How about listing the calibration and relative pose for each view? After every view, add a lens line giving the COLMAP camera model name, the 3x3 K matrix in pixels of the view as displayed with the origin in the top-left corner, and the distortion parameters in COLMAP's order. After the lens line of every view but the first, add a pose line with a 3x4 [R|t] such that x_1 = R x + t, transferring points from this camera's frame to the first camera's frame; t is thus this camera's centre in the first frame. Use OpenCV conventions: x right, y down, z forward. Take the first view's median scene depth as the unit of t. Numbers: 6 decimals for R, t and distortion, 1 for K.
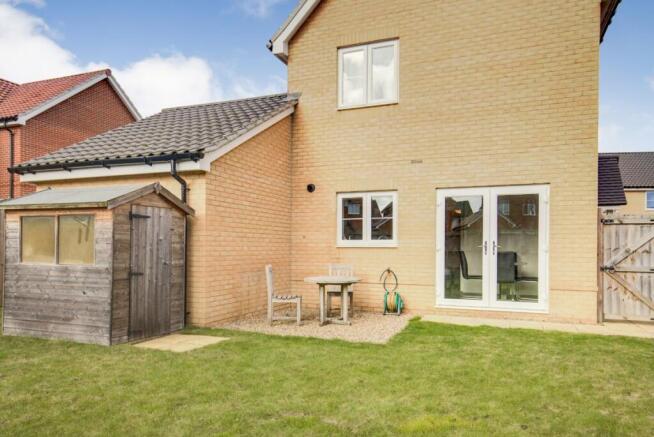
lens RADIAL K [[434.3, 0, 328.7], [0, 434.3, 244.2], [0, 0, 1]] dist [0.033102, 0.000309]
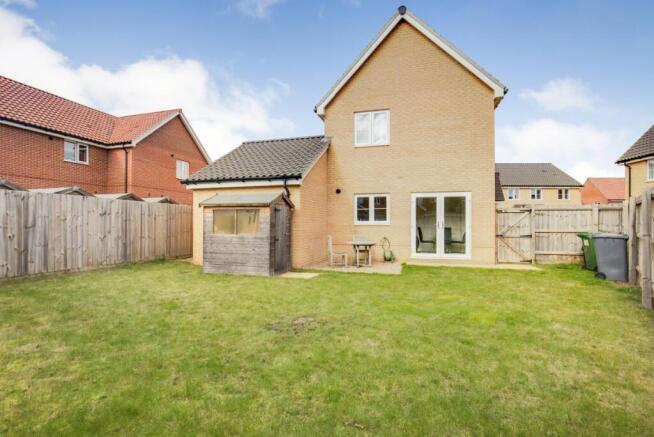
lens RADIAL K [[307.1, 0, 326.0], [0, 307.1, 221.5], [0, 0, 1]] dist [0.000881, 0.000103]
pose [[0.995307, -0.003059, 0.096716, -0.249486], [0.003252, 0.999993, -0.001832, -0.006508], [-0.096710, 0.002138, 0.995310, -0.260901]]
